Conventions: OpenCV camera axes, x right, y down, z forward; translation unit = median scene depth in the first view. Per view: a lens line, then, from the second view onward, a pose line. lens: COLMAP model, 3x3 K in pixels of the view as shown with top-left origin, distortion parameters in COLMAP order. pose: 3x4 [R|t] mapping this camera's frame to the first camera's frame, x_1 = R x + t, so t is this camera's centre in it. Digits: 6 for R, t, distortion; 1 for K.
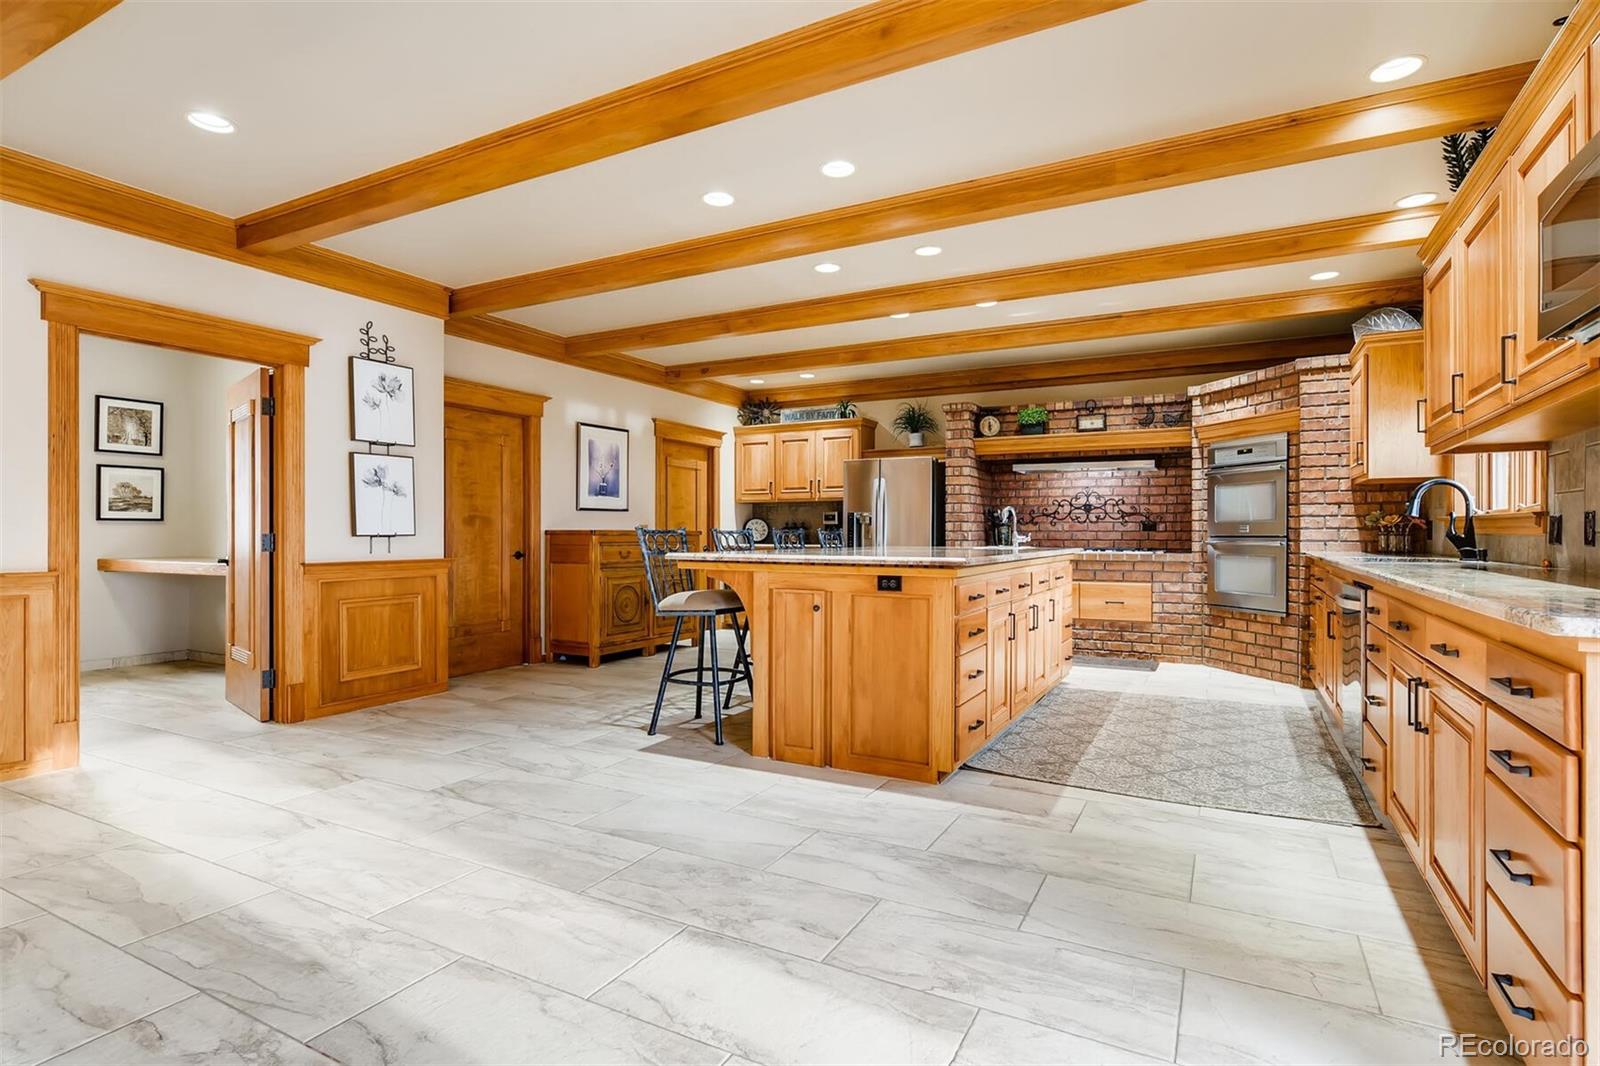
lens RADIAL K [[818.0, 0, 795.0], [0, 818.0, 534.8], [0, 0, 1]] dist [-0.000392, -0.000318]
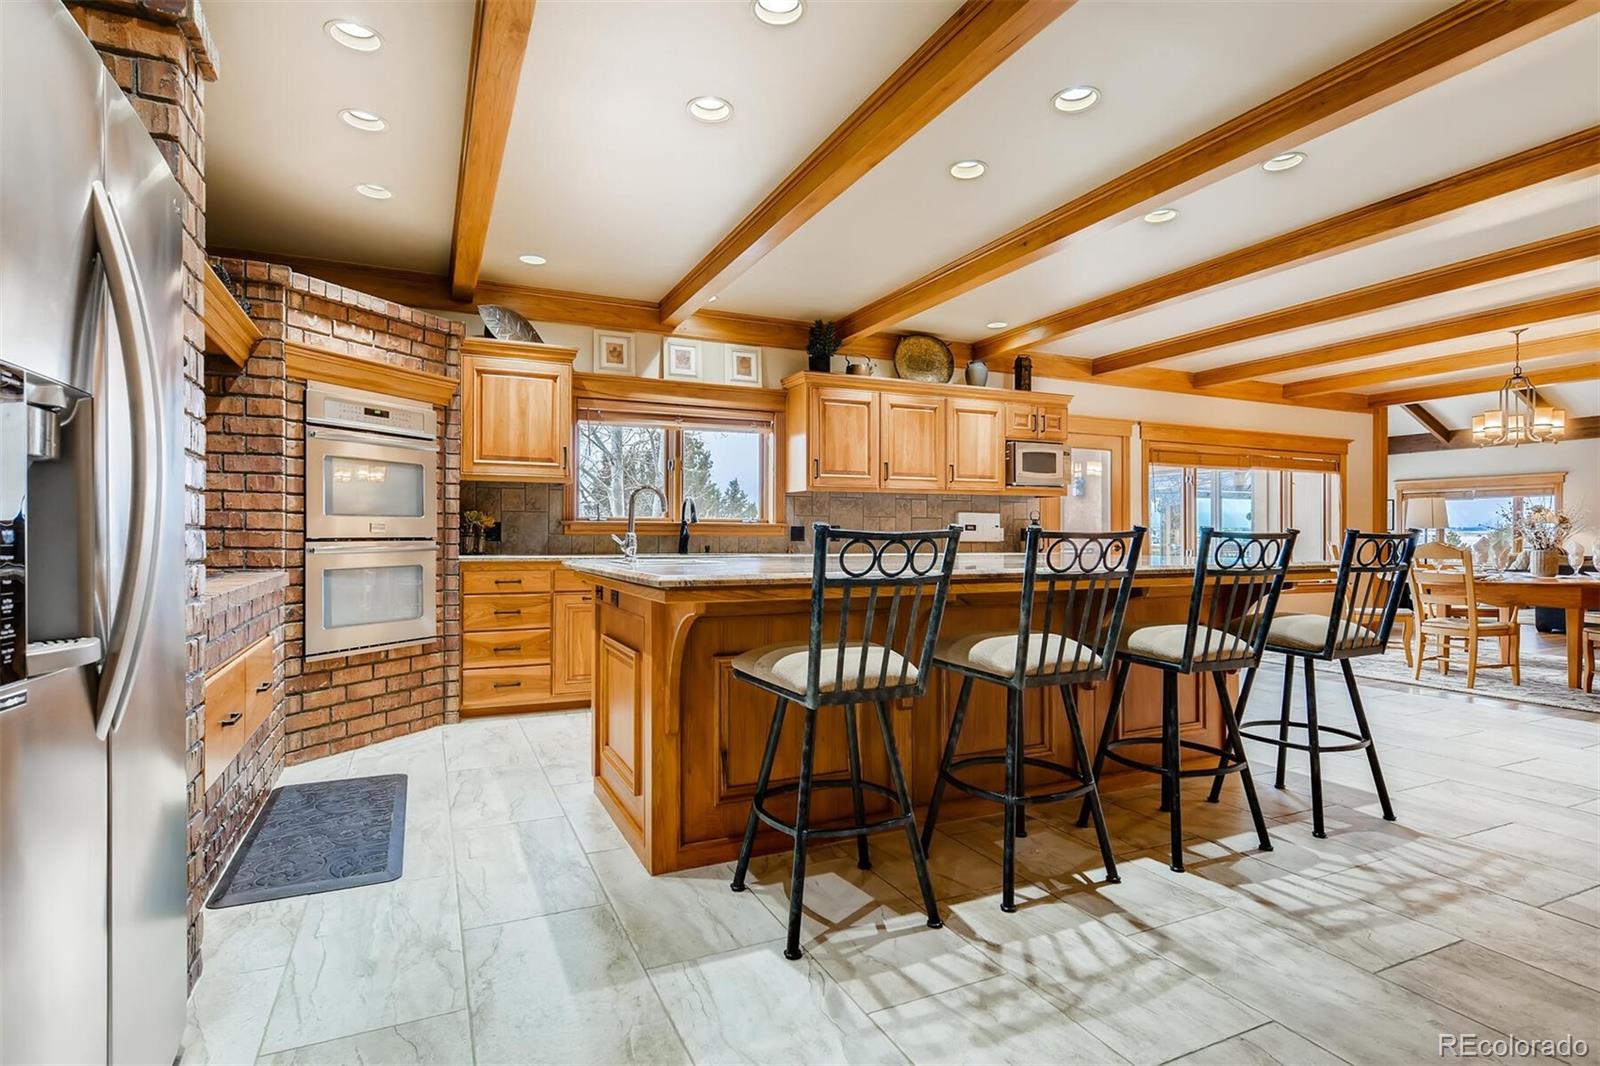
lens RADIAL K [[818.0, 0, 798.5], [0, 818.0, 532.5], [0, 0, 1]] dist [-0.000392, -0.000318]
pose [[-0.797636, -0.008733, 0.603077, -0.134913], [-0.008975, 0.999956, 0.002609, -0.008552], [-0.603073, -0.003331, -0.797679, 1.339121]]
